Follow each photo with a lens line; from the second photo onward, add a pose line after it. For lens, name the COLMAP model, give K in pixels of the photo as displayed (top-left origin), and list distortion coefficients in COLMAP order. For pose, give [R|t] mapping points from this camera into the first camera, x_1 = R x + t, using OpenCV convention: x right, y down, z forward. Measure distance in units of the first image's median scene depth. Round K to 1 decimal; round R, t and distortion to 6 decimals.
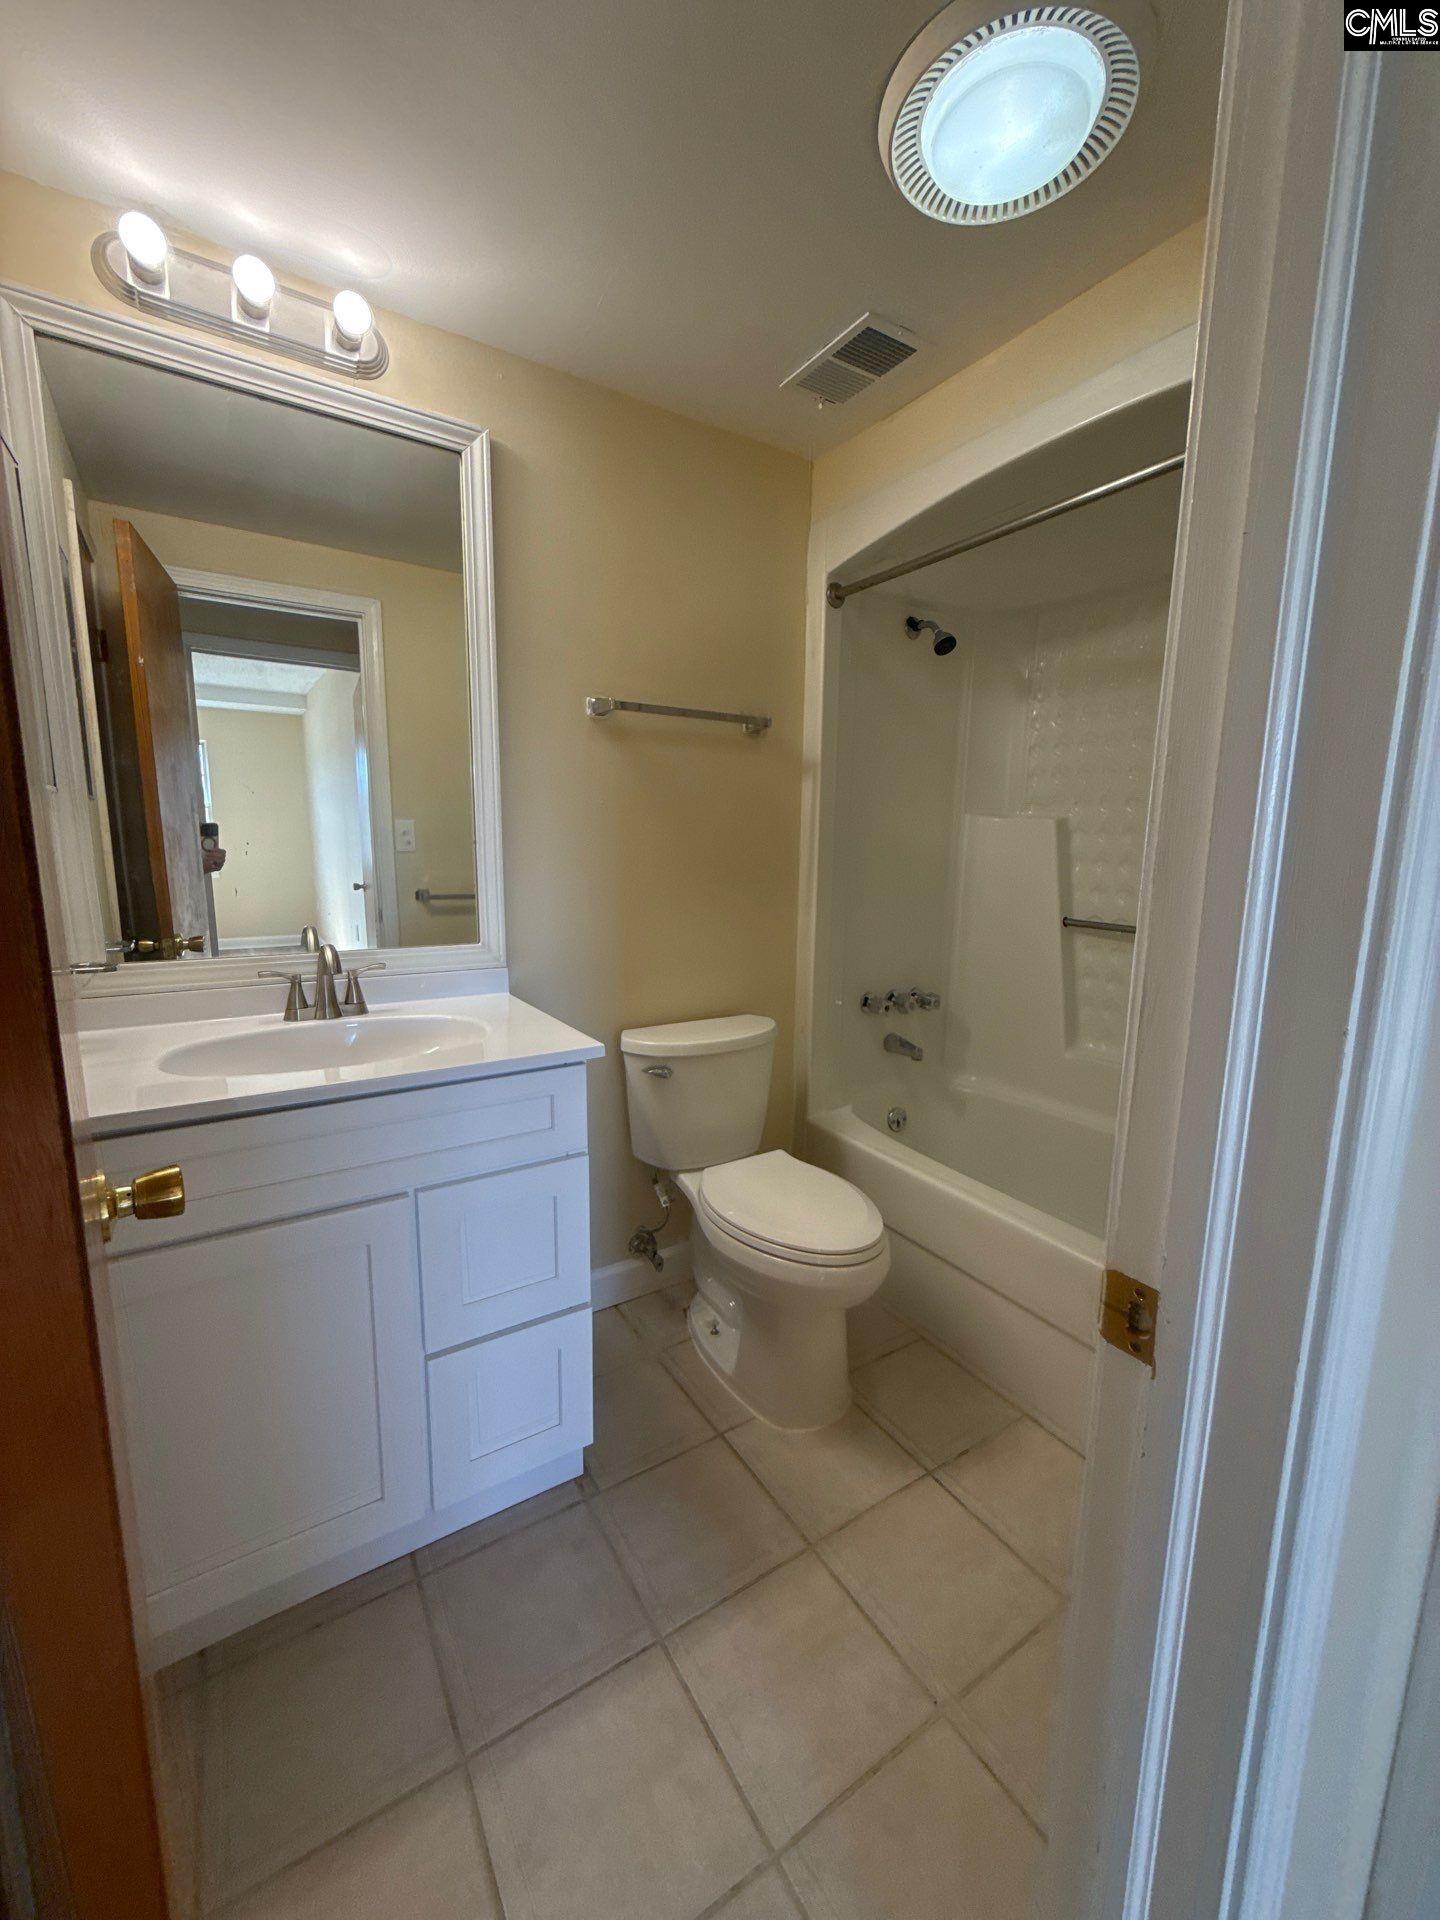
lens RADIAL K [[759.2, 0, 720.2], [0, 759.2, 959.7], [0, 0, 1]] dist [-0.002234, 0.000084]
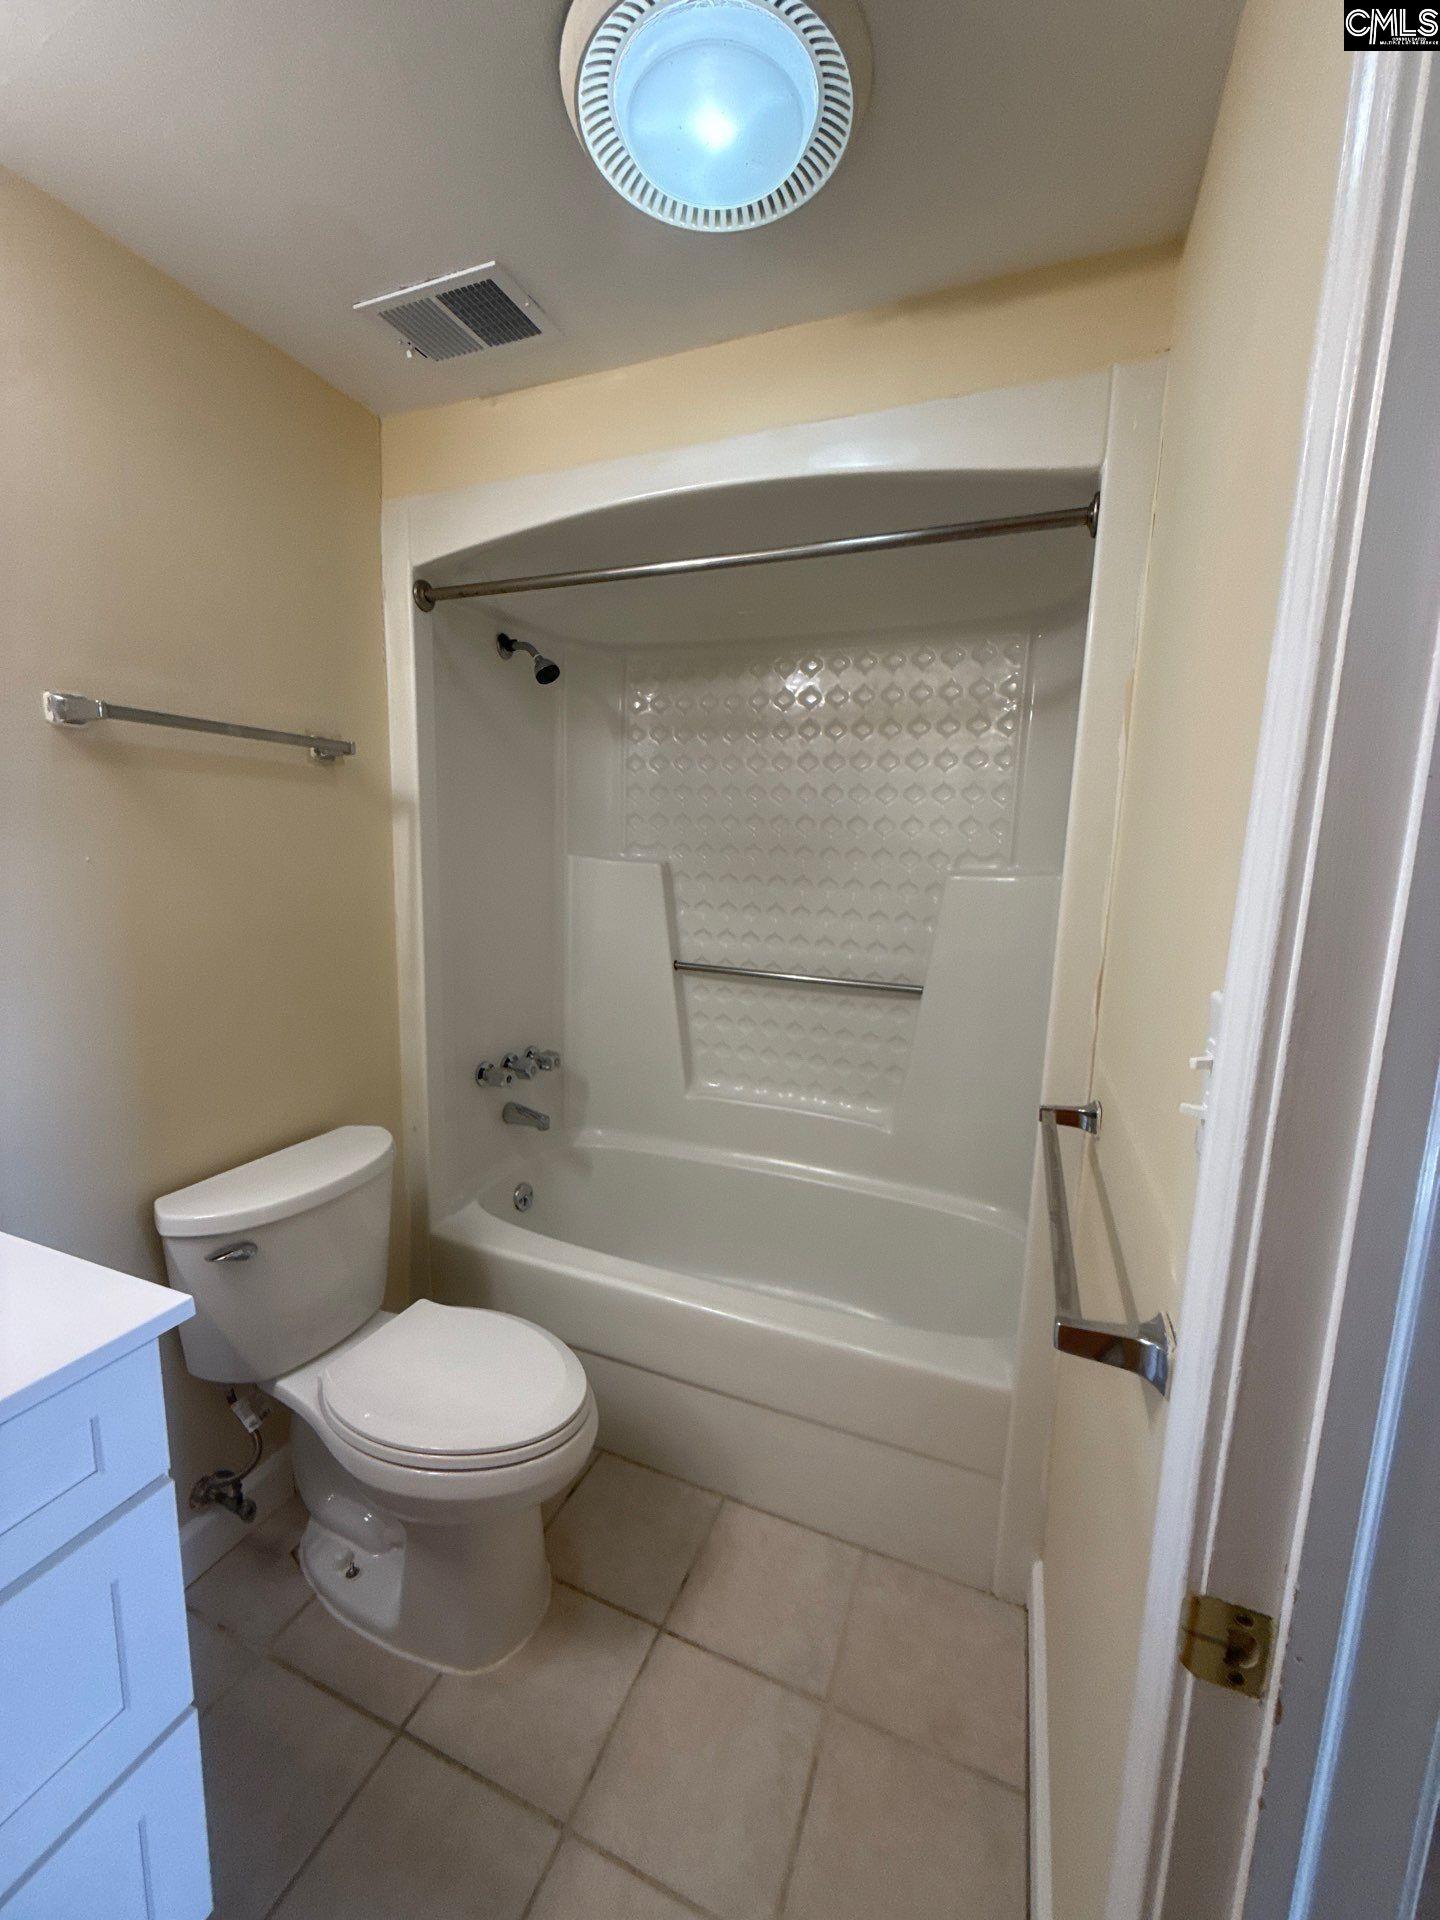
lens RADIAL K [[759.2, 0, 717.9], [0, 759.2, 959.0], [0, 0, 1]] dist [-0.002234, 0.000084]
pose [[0.812280, -0.078351, 0.577981, -0.091919], [0.074074, 0.996770, 0.031020, -0.096340], [-0.578544, 0.017616, 0.815461, 0.165919]]
